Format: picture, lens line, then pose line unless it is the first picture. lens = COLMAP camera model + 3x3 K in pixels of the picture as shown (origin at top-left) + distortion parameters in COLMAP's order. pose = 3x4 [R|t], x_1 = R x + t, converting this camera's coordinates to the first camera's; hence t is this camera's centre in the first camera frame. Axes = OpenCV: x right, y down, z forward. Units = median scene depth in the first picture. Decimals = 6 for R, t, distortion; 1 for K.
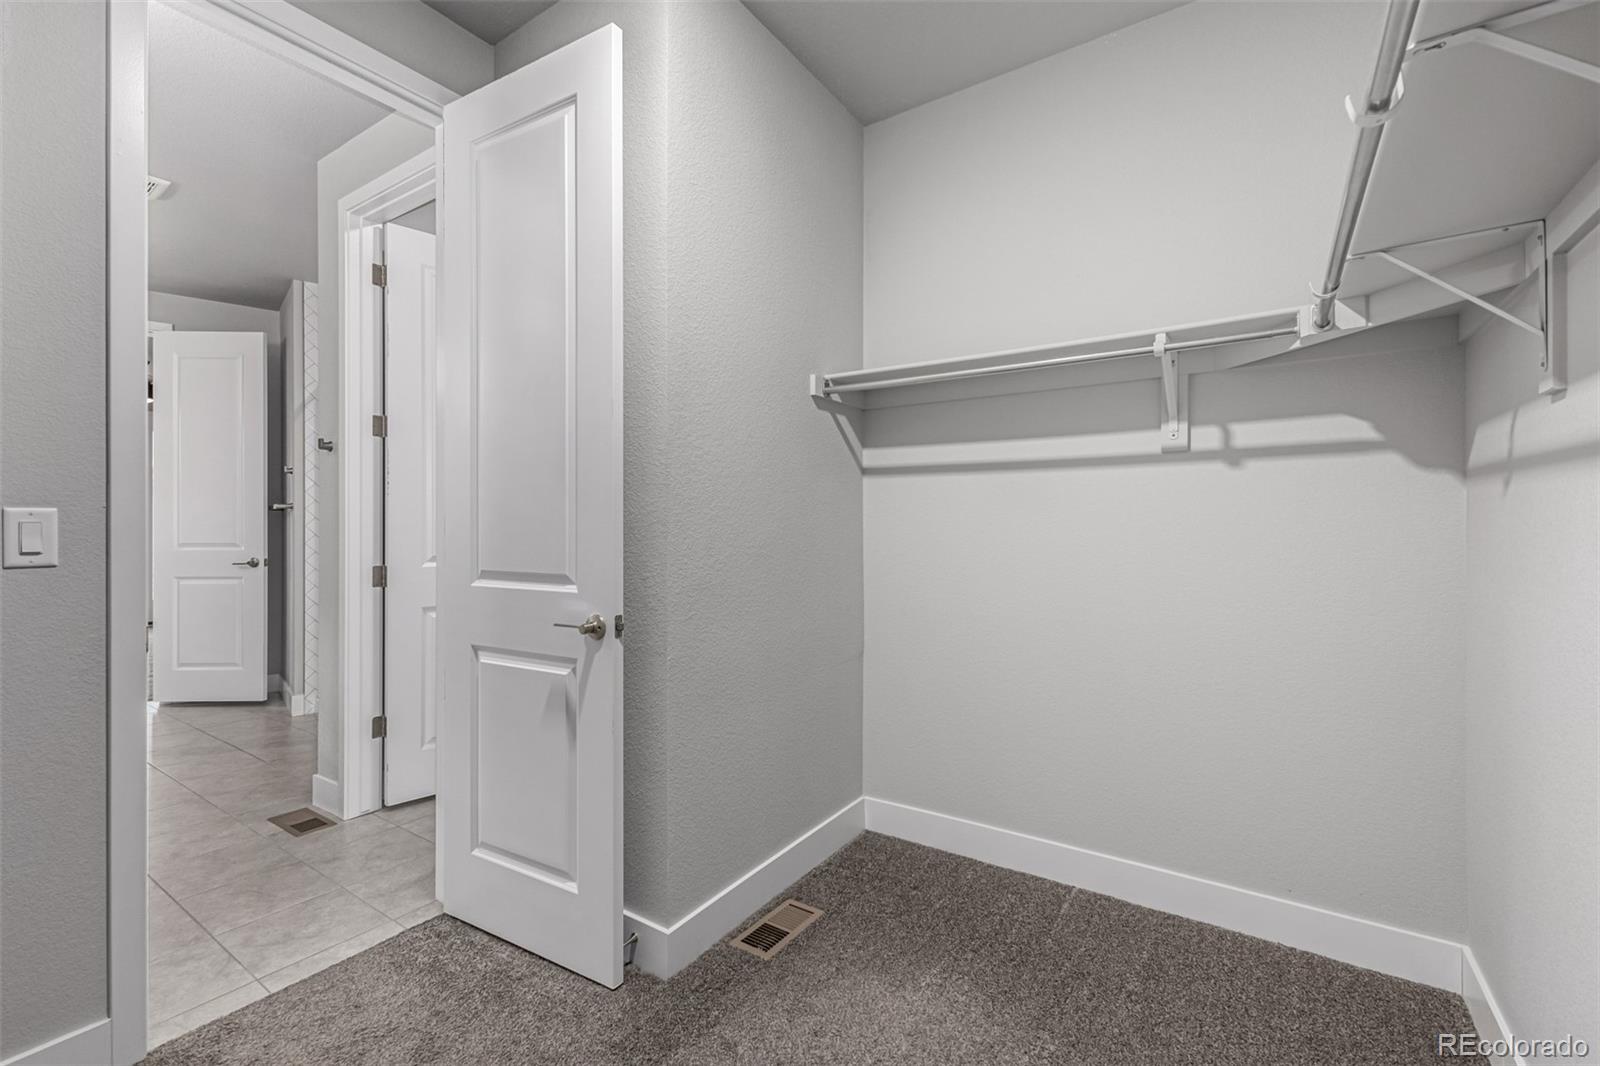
lens RADIAL K [[689.3, 0, 800.6], [0, 689.3, 527.5], [0, 0, 1]] dist [0.011588, -0.002254]
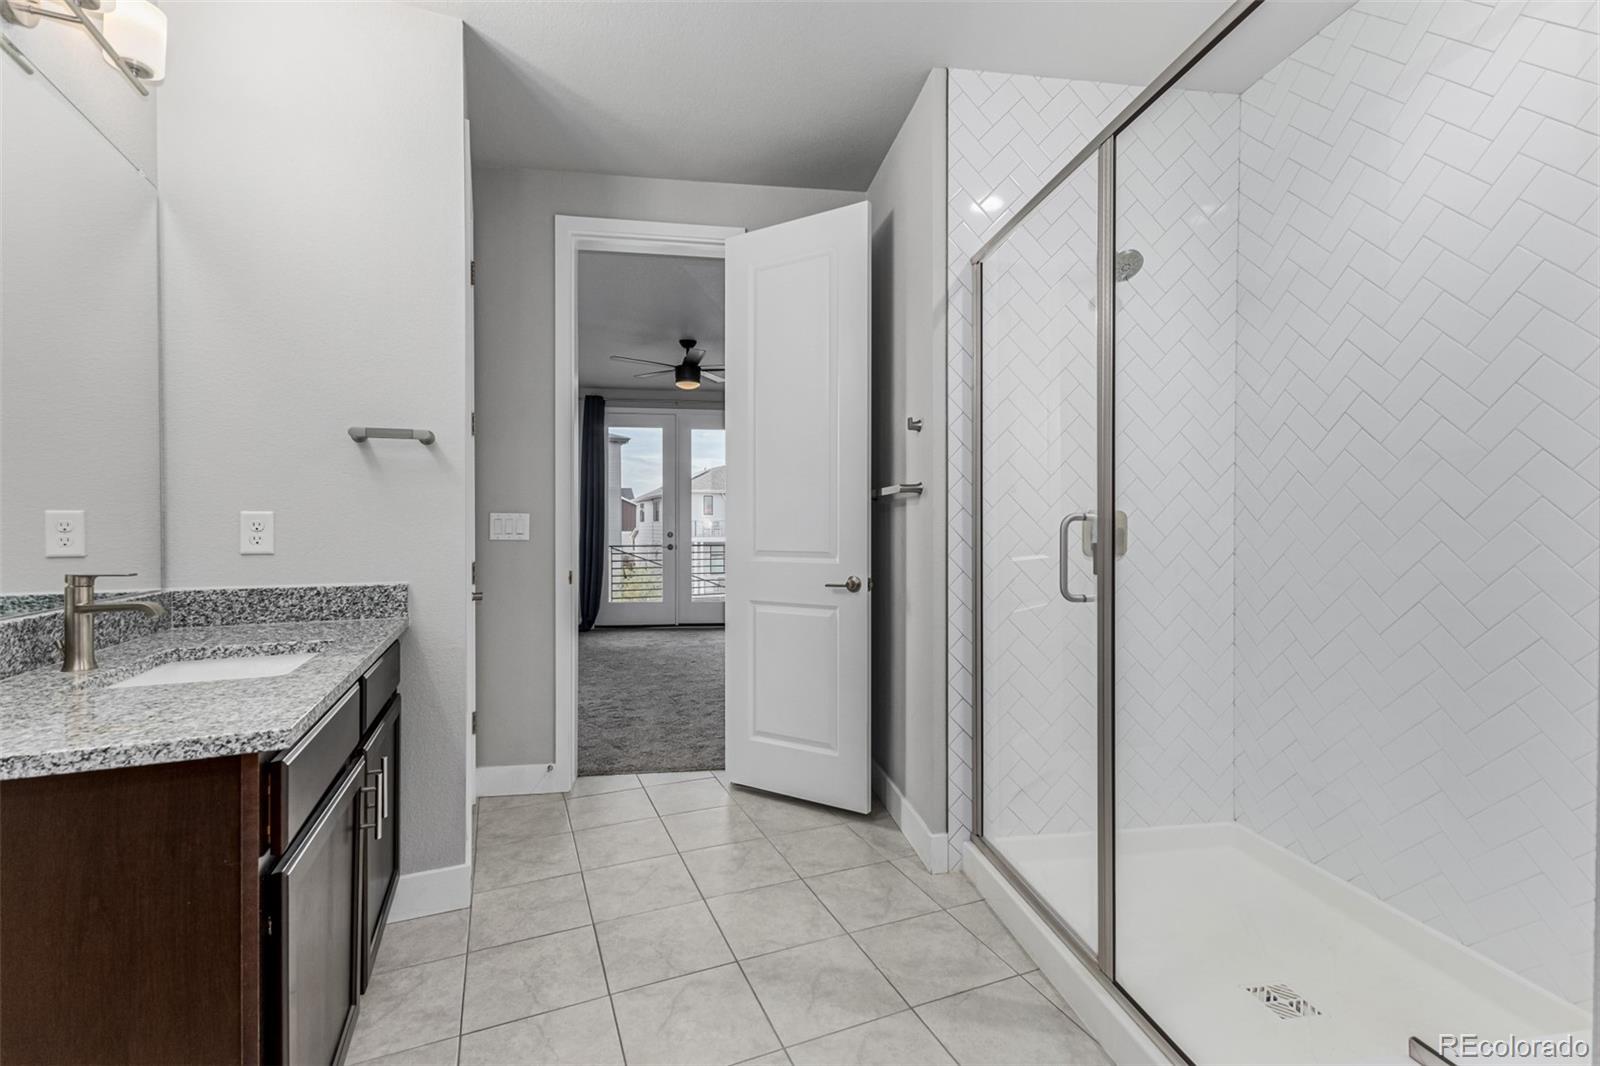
lens RADIAL K [[689.3, 0, 794.6], [0, 689.3, 531.1], [0, 0, 1]] dist [0.011588, -0.002254]
pose [[0.841660, 0.003739, -0.539995, -0.505912], [-0.000377, 0.999980, 0.006337, 0.000503], [0.540007, -0.005130, 0.841645, 0.464475]]
